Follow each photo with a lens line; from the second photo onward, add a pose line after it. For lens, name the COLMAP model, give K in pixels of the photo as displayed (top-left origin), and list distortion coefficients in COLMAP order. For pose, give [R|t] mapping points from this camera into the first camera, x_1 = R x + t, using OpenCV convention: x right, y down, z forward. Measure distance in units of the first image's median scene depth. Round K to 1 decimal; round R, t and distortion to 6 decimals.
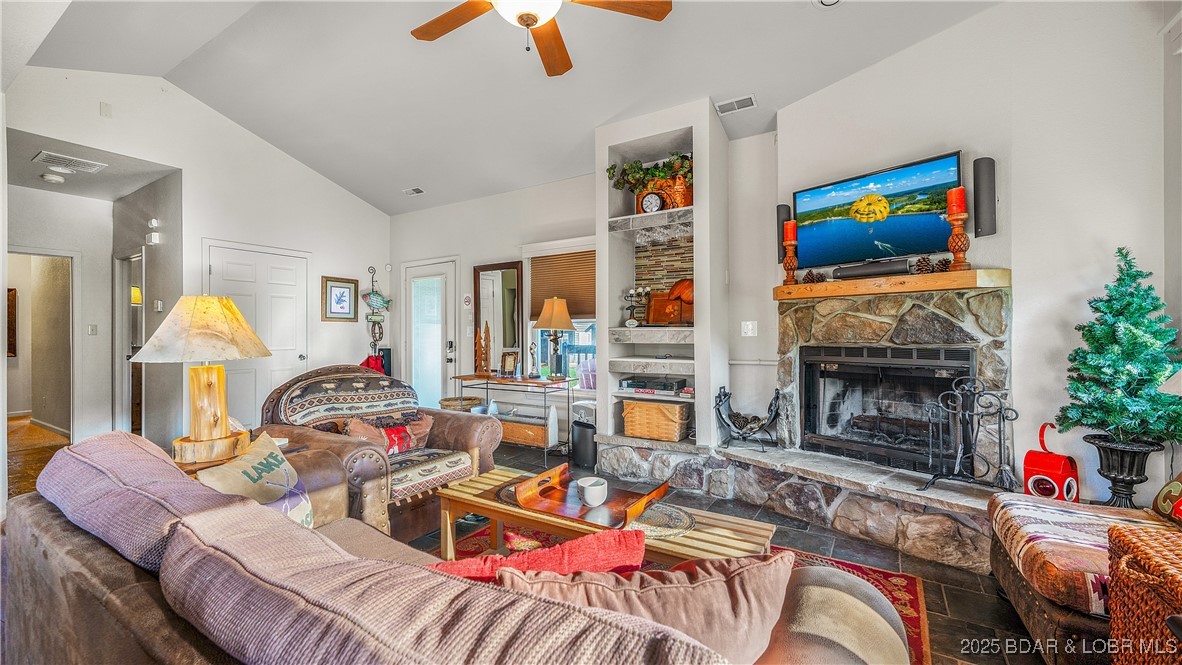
lens RADIAL K [[463.2, 0, 586.9], [0, 463.2, 328.6], [0, 0, 1]] dist [0.002543, 0.000091]
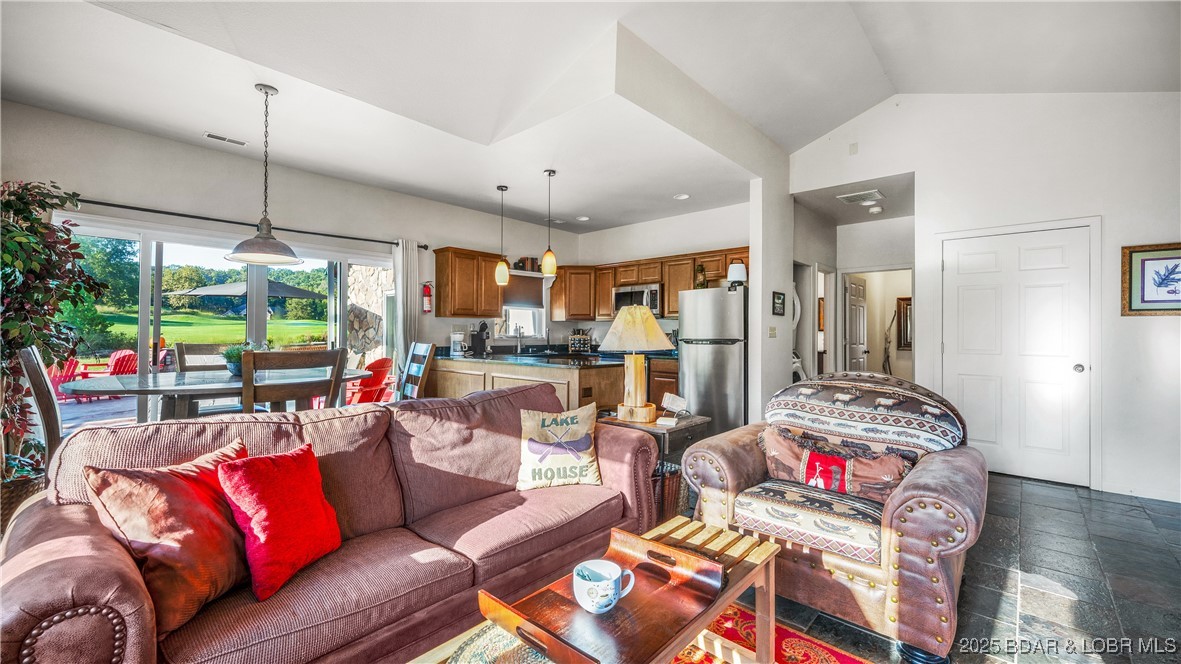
lens RADIAL K [[476.1, 0, 587.7], [0, 476.1, 332.1], [0, 0, 1]] dist [-0.001481, -0.000135]
pose [[-0.189378, 0.003370, -0.981898, 0.745904], [0.003471, 0.999990, 0.002763, 0.007503], [0.981898, -0.002885, -0.189388, 1.290381]]
